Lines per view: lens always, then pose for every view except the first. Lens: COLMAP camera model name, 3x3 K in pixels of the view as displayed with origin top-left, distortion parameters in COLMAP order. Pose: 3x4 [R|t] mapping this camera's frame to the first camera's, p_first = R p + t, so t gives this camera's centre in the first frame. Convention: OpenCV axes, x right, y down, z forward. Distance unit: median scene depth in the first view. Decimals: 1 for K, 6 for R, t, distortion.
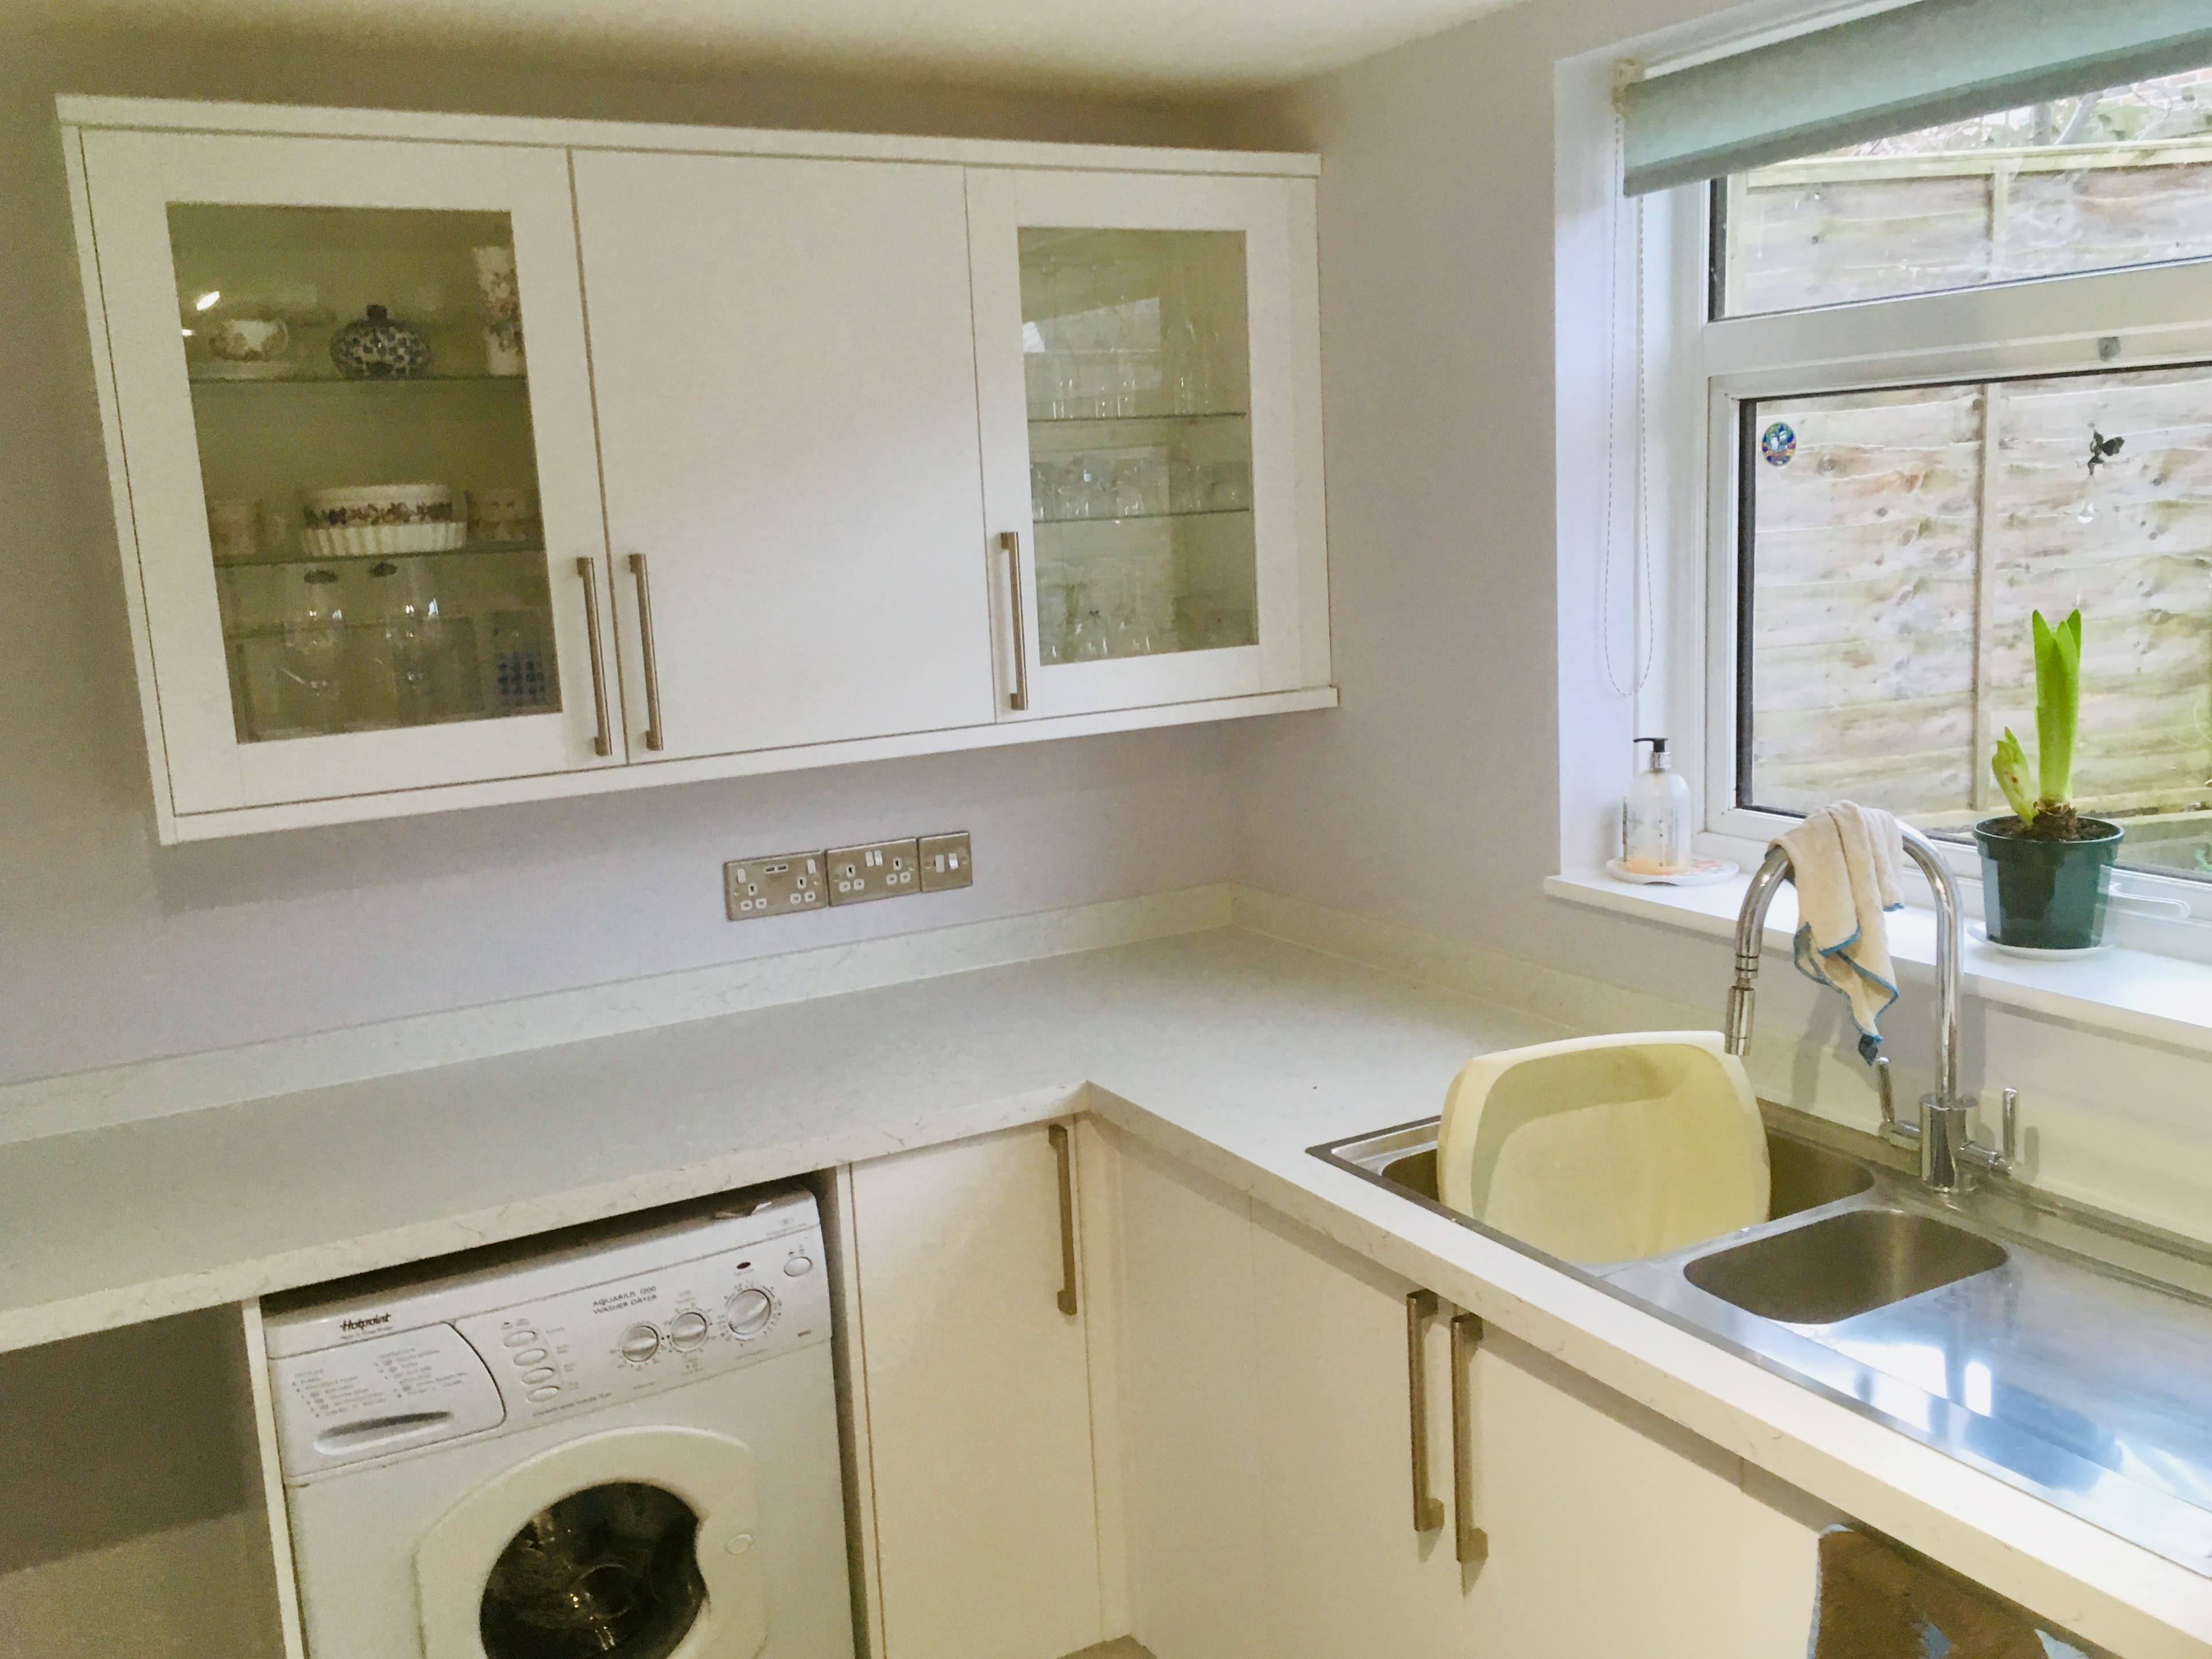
lens RADIAL K [[2003.1, 0, 1106.0], [0, 2003.1, 829.5], [0, 0, 1]] dist [0.085832, -0.102593]
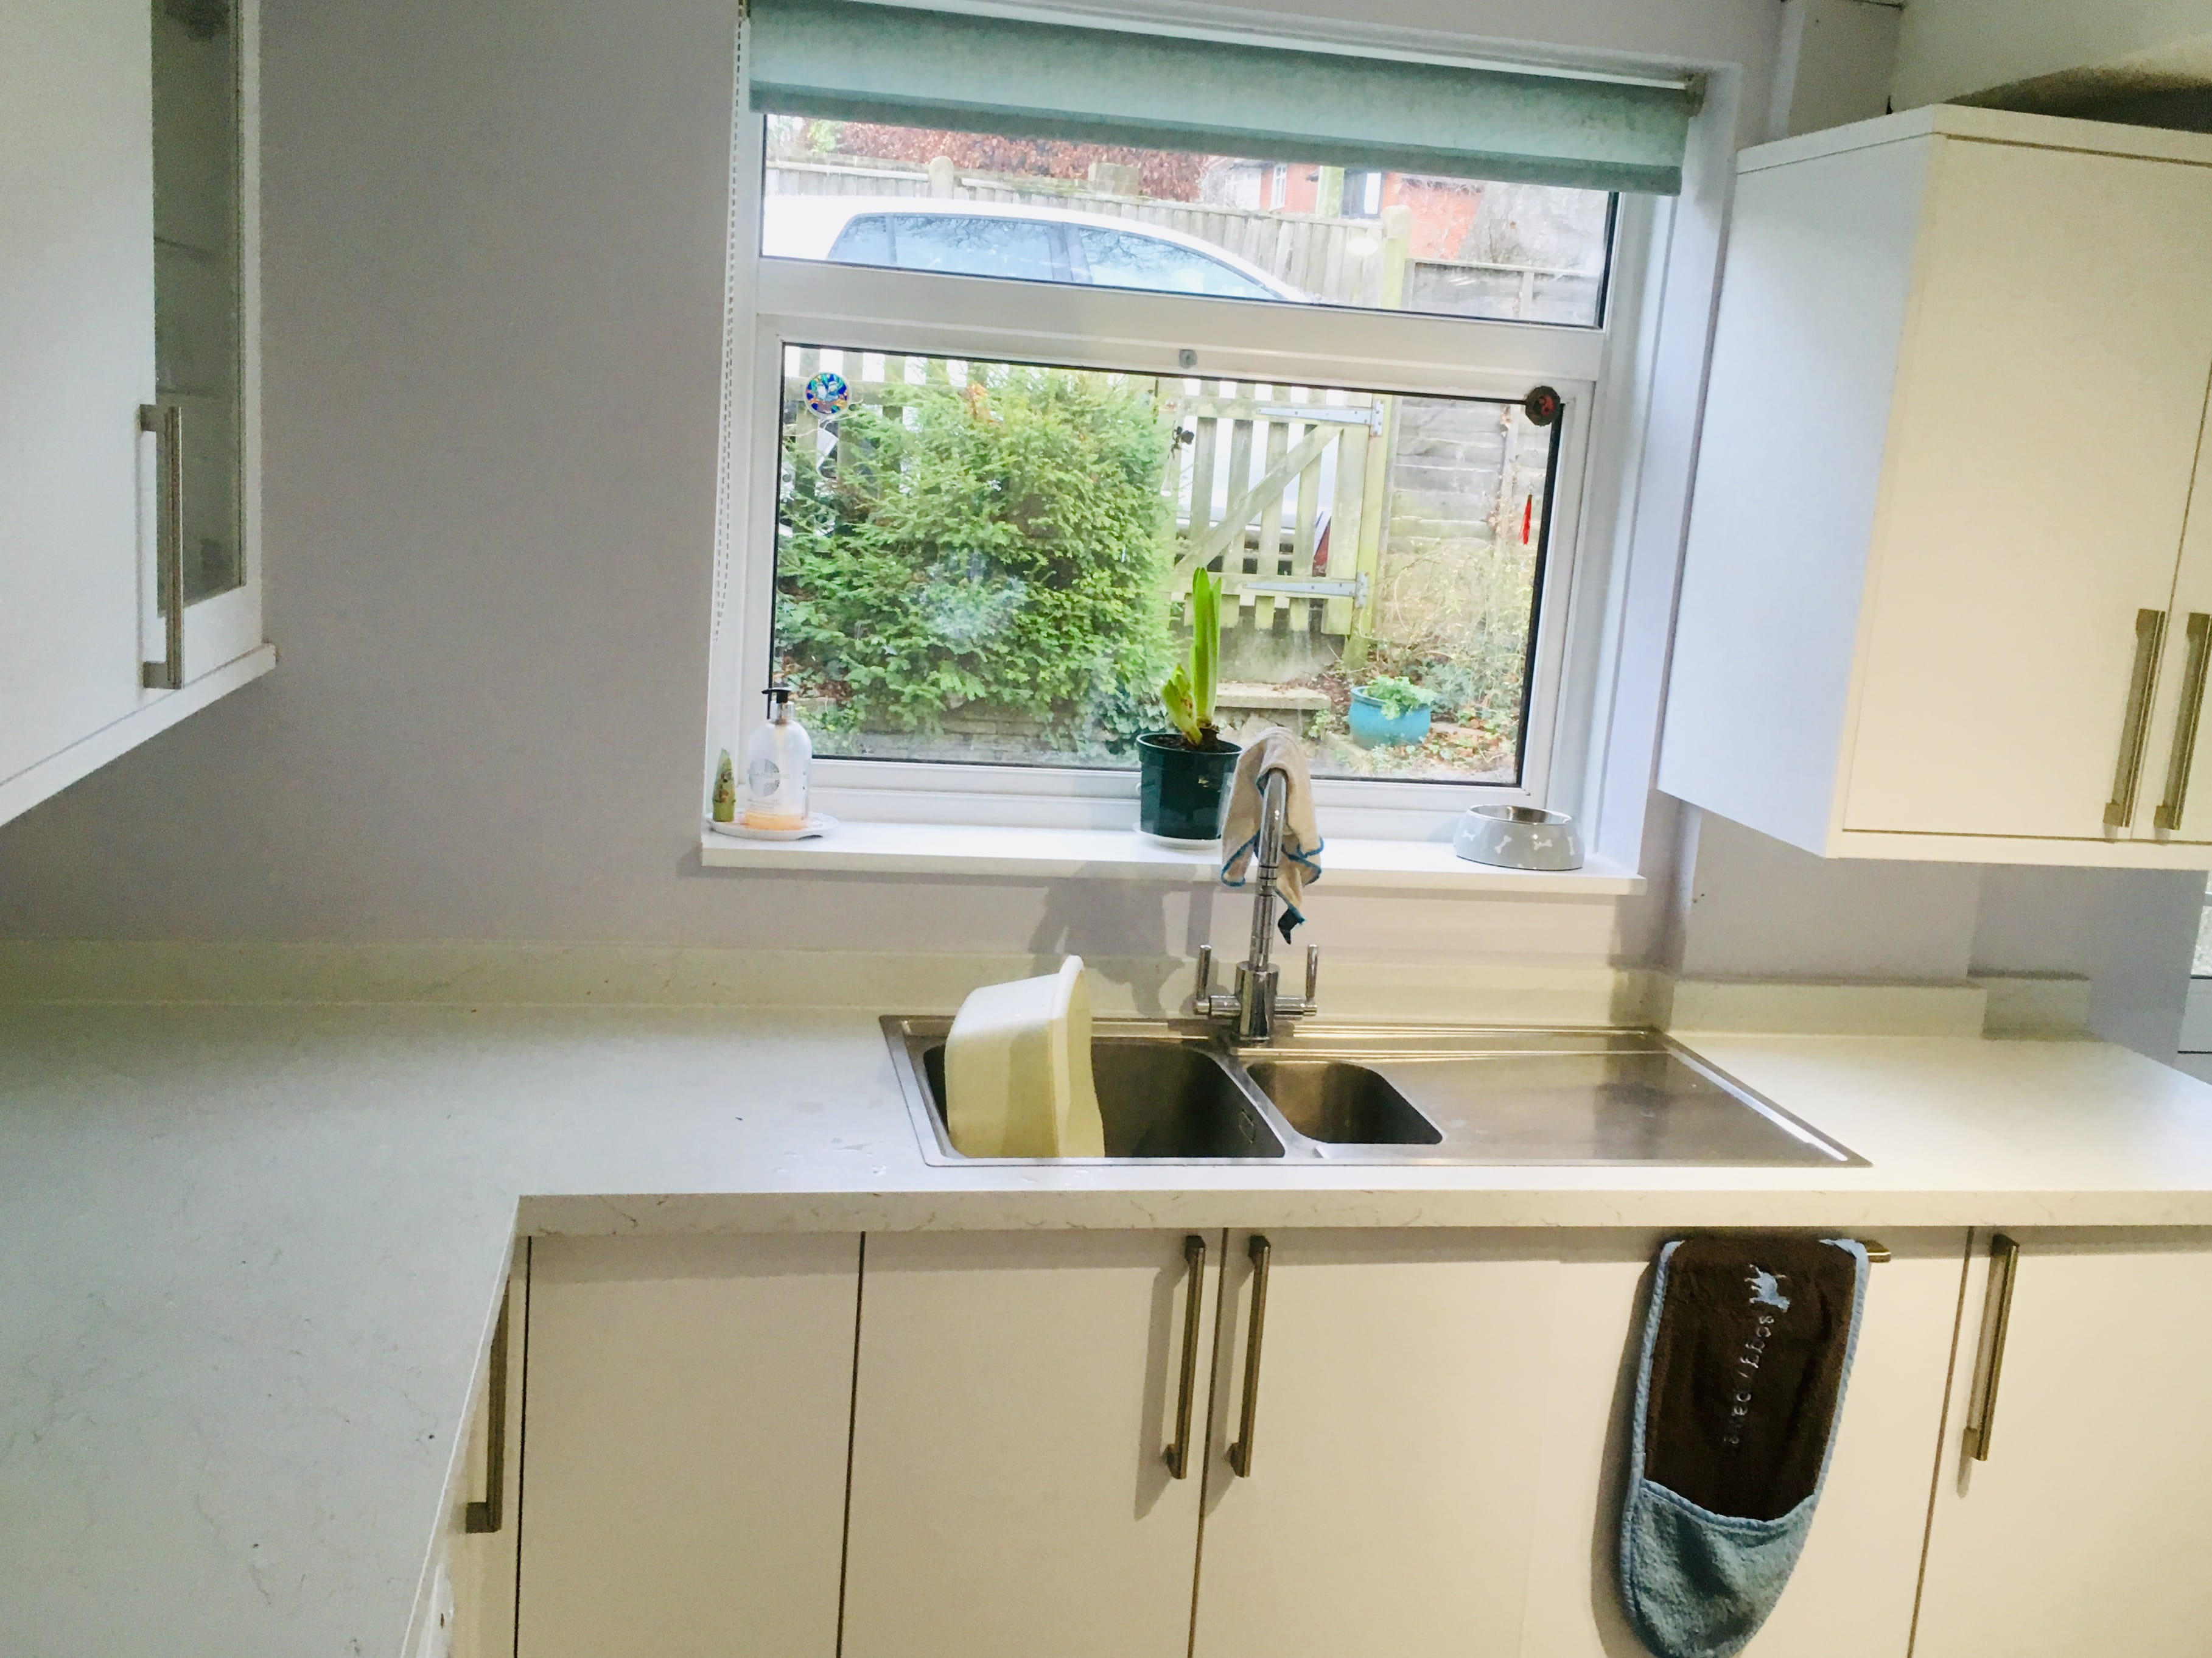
lens RADIAL K [[2043.9, 0, 1106.0], [0, 2043.9, 829.0], [0, 0, 1]] dist [0.088096, -0.116957]
pose [[0.293813, -0.108281, 0.949710, -0.752940], [0.081351, 0.992791, 0.088025, -0.062931], [-0.952395, 0.051397, 0.300504, 0.677951]]
